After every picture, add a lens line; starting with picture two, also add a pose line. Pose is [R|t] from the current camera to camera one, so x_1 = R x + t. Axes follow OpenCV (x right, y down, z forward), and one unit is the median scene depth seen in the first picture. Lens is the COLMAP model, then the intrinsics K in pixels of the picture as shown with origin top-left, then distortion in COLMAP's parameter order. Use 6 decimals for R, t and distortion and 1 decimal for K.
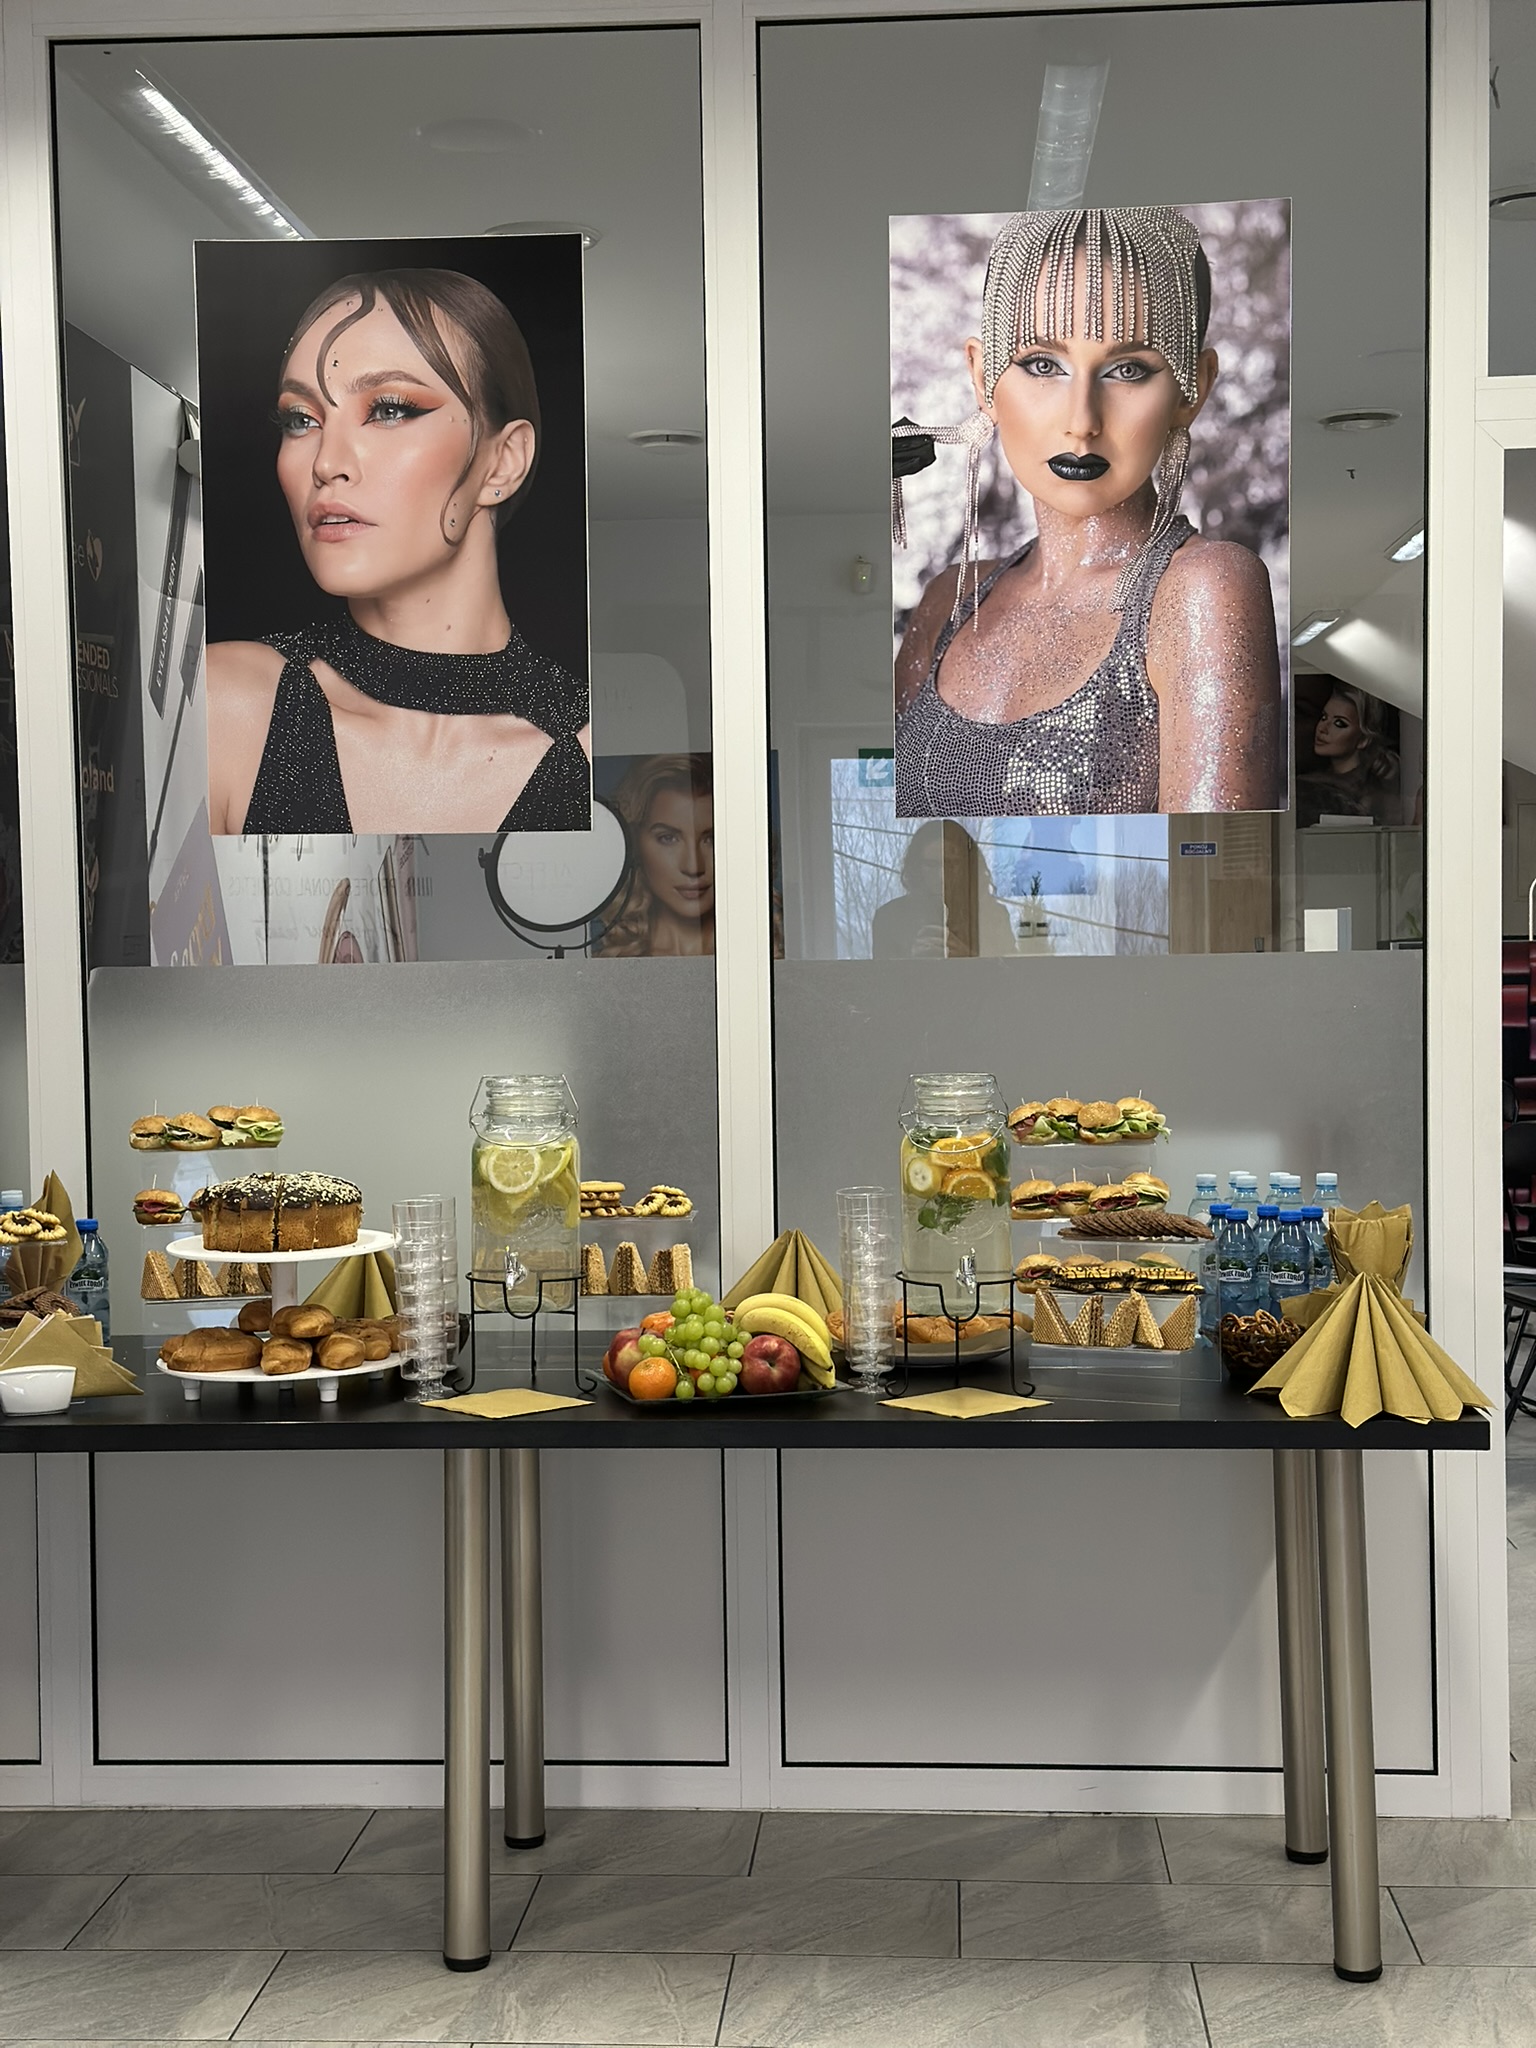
lens RADIAL K [[2904.4, 0, 768.0], [0, 2904.4, 1024.0], [0, 0, 1]] dist [0.135825, -0.000039]
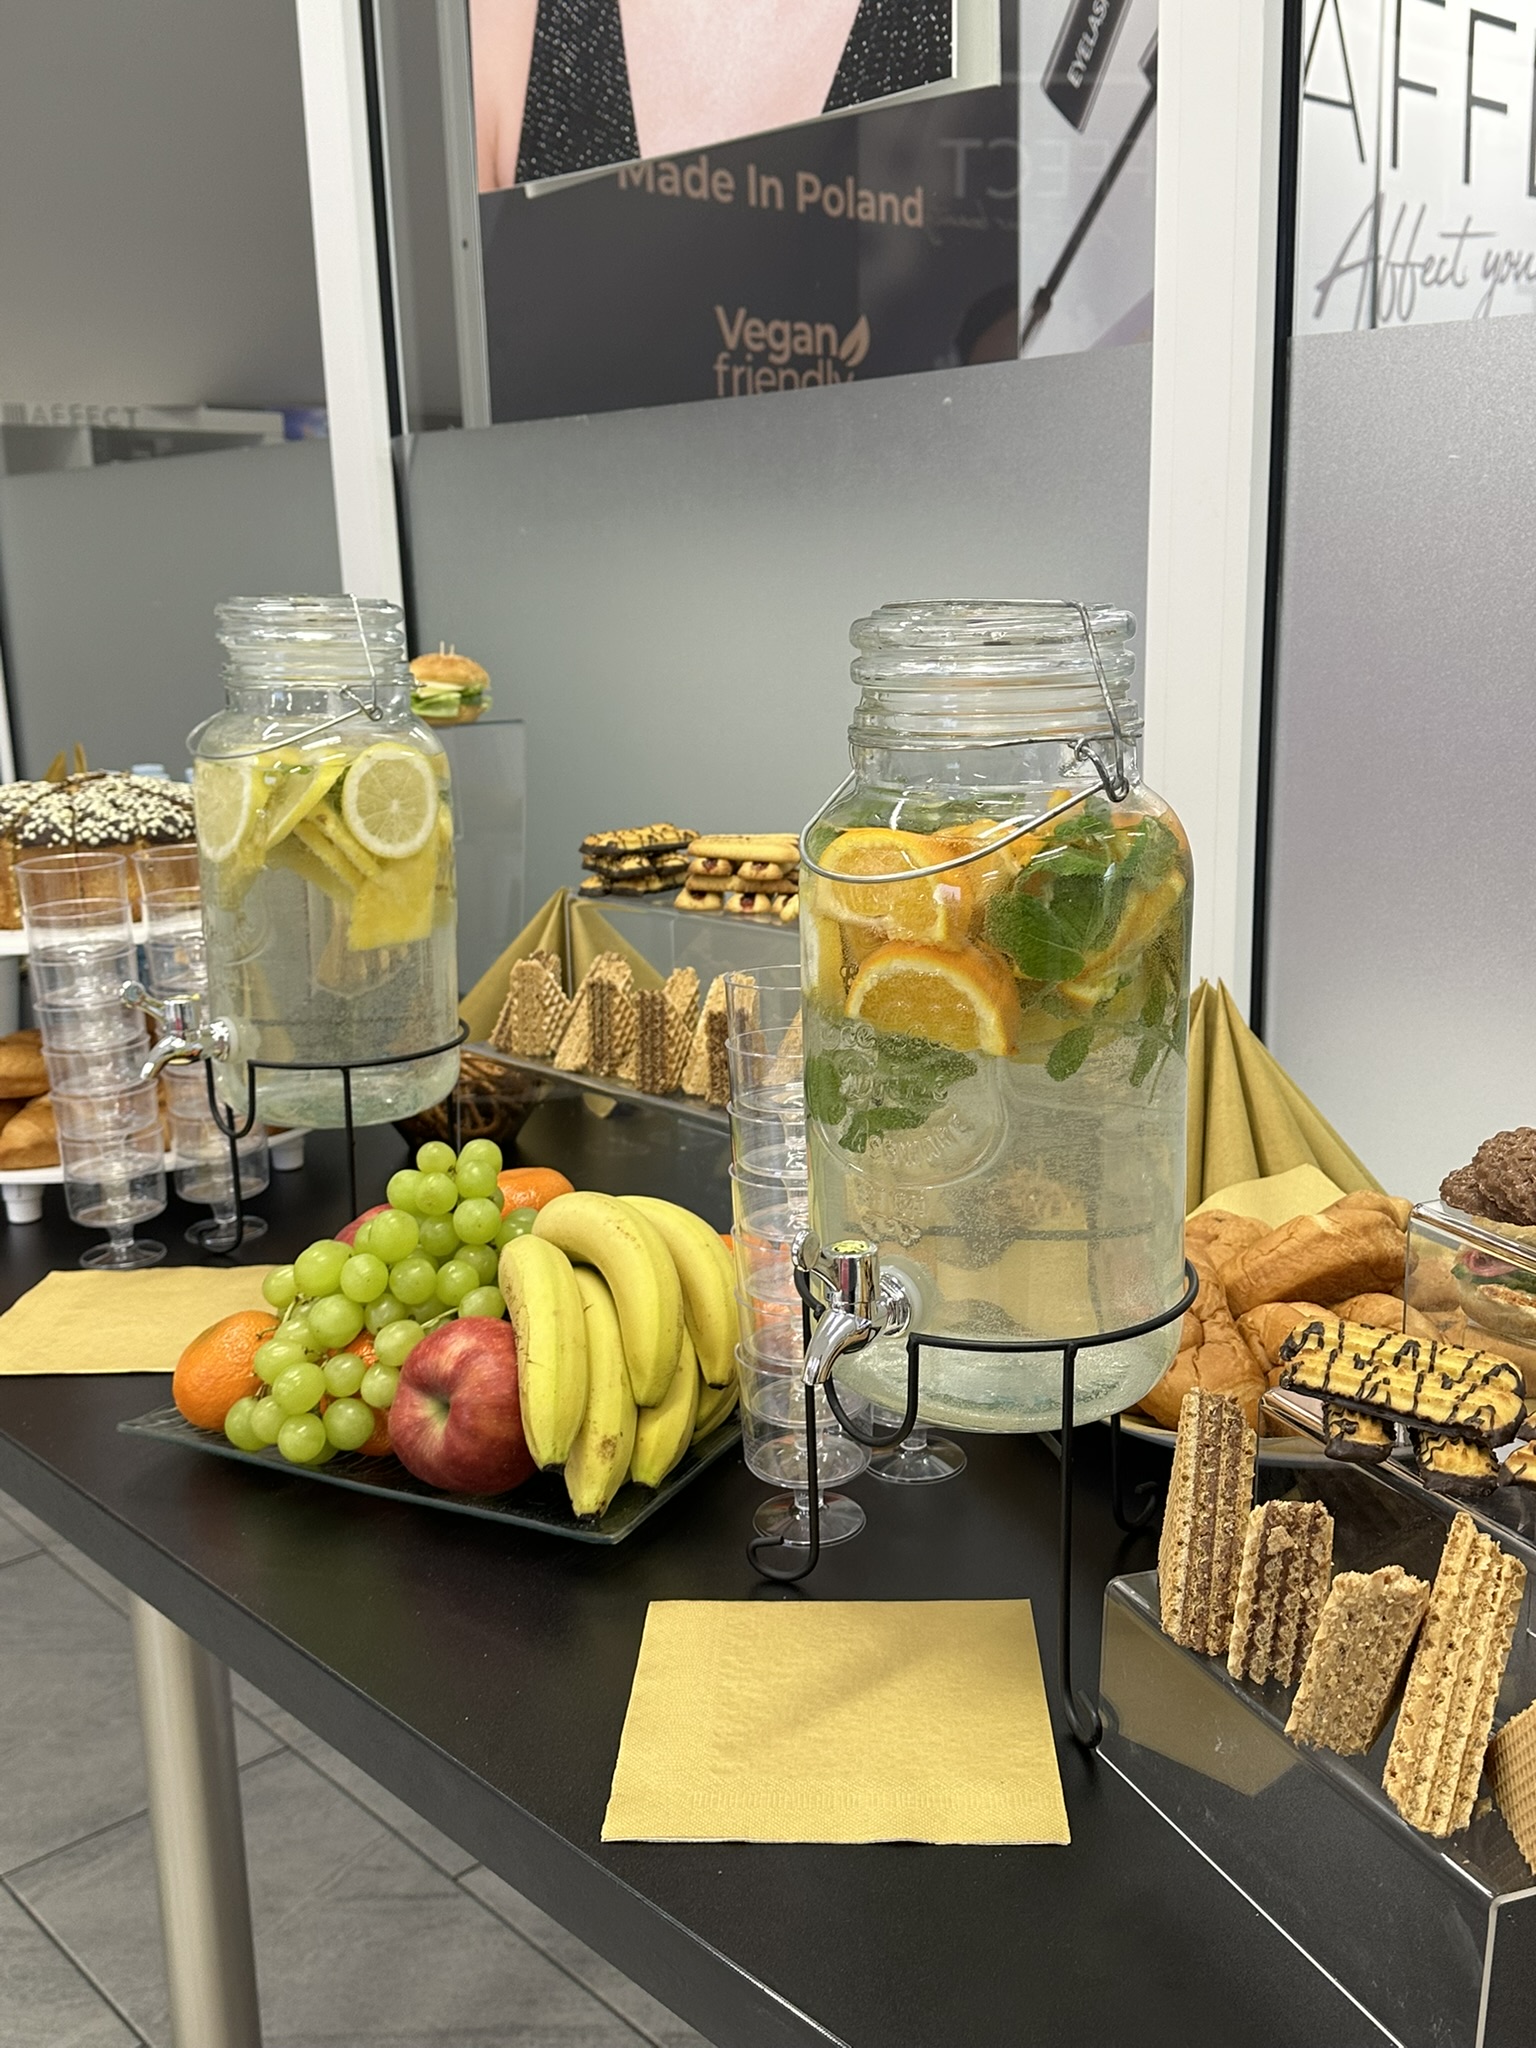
lens RADIAL K [[2038.0, 0, 768.0], [0, 2038.0, 1024.0], [0, 0, 1]] dist [0.060414, -0.001895]
pose [[0.724628, 0.151317, -0.672322, 0.174005], [-0.013585, 0.978543, 0.205595, 0.015341], [0.689006, -0.139847, 0.711135, 0.764040]]
